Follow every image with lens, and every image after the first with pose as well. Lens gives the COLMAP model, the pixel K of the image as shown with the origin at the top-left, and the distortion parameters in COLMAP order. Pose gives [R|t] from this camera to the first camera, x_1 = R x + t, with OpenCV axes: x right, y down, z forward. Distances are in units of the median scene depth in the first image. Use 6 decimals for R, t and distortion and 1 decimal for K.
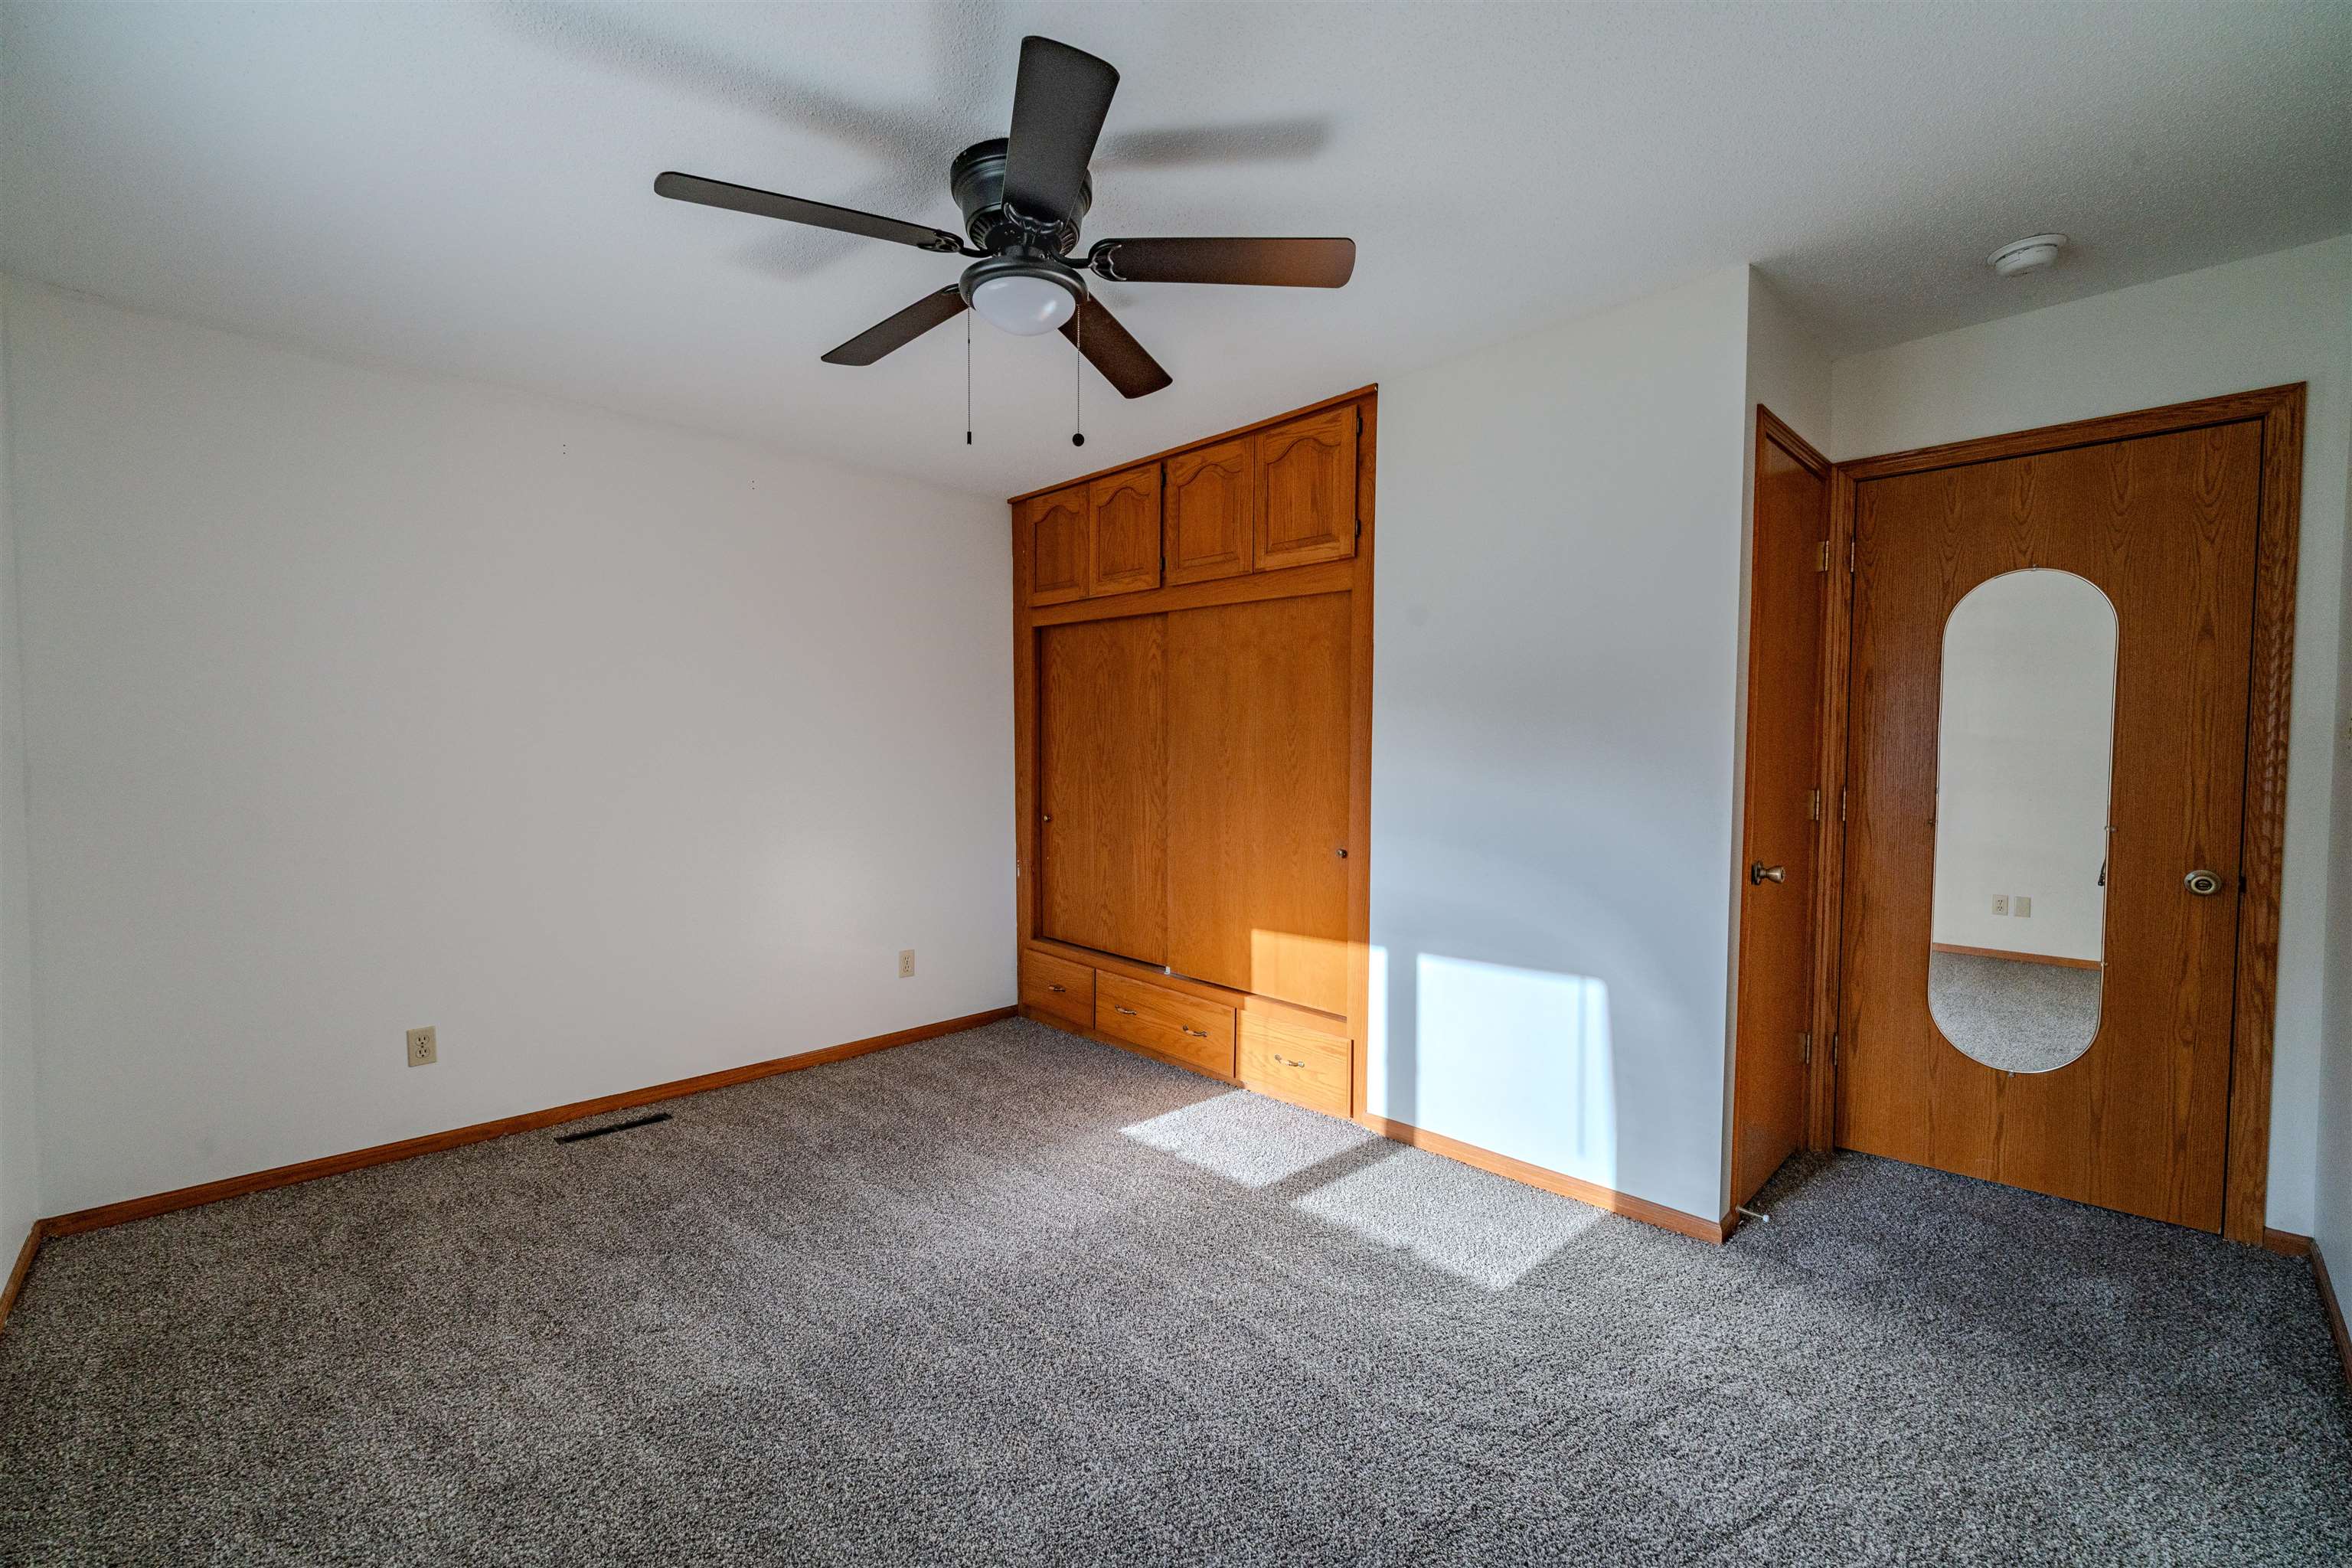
lens RADIAL K [[985.7, 0, 1176.0], [0, 985.7, 784.0], [0, 0, 1]] dist [0.011742, -0.016776]
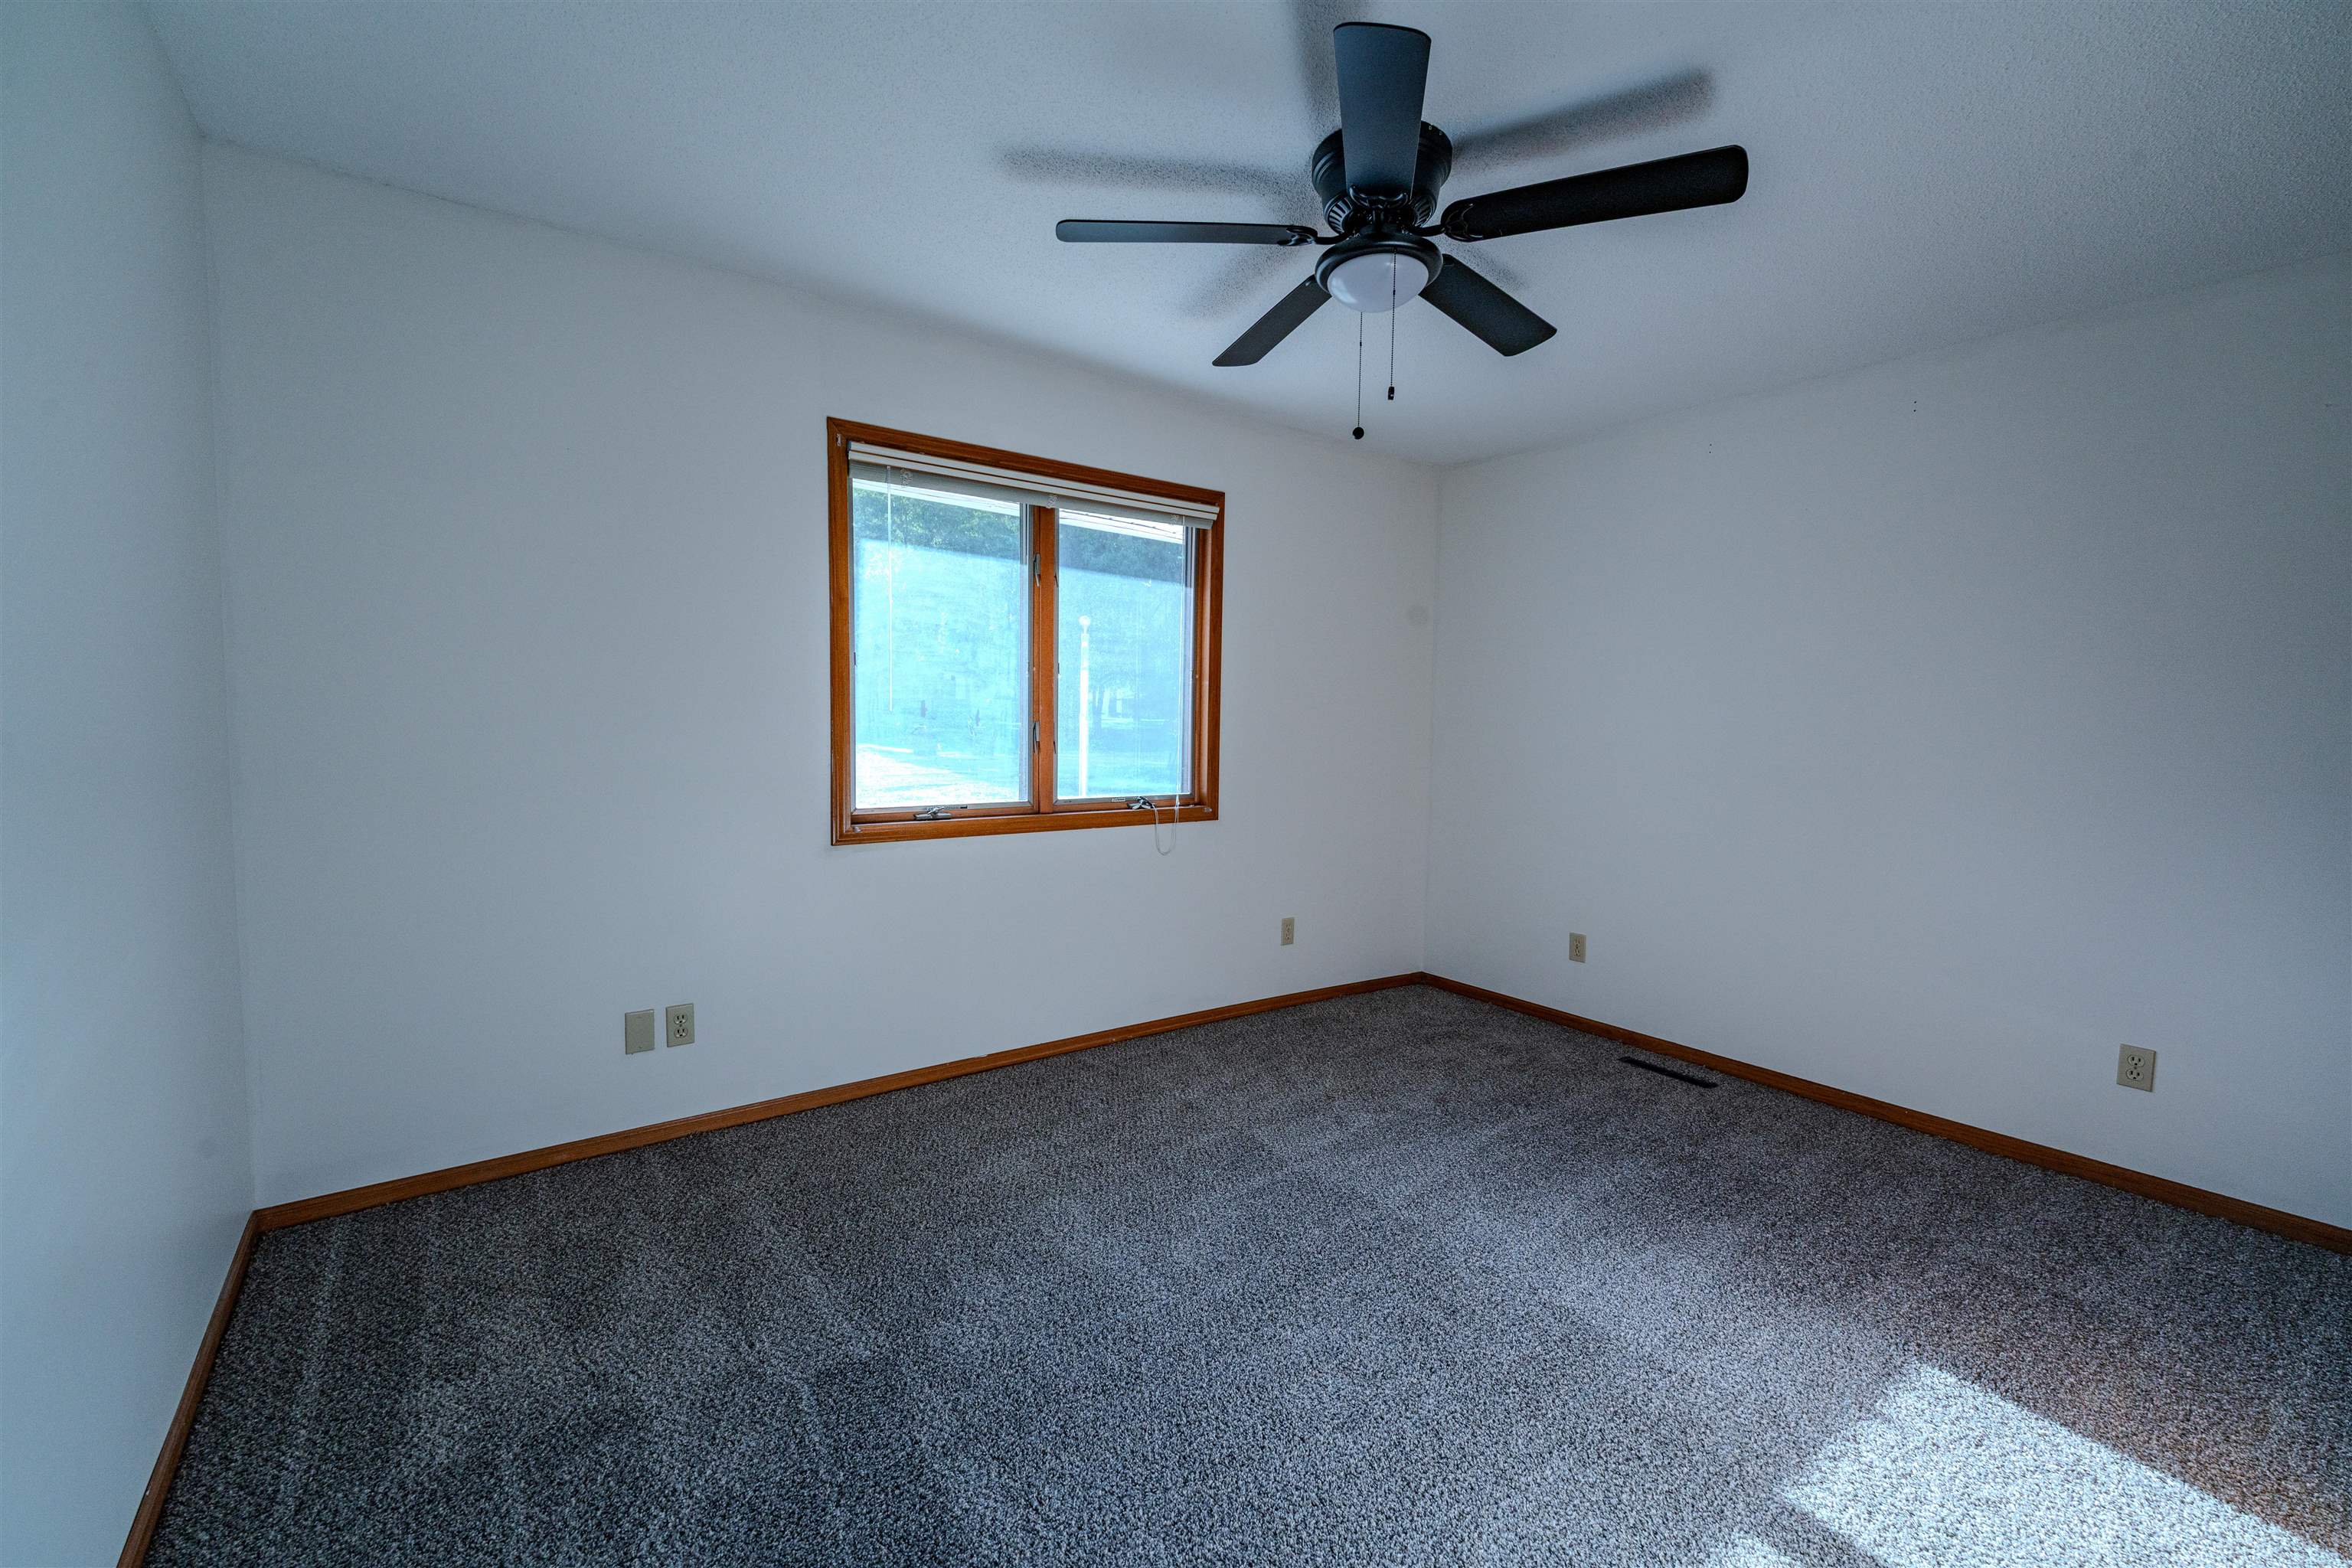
lens RADIAL K [[948.8, 0, 1176.0], [0, 948.8, 784.0], [0, 0, 1]] dist [0.000488, 0.000017]
pose [[-0.137455, 0.069091, -0.988095, 0.582488], [-0.051911, 0.995691, 0.076844, -0.031103], [0.989147, 0.061855, -0.133276, 0.613938]]
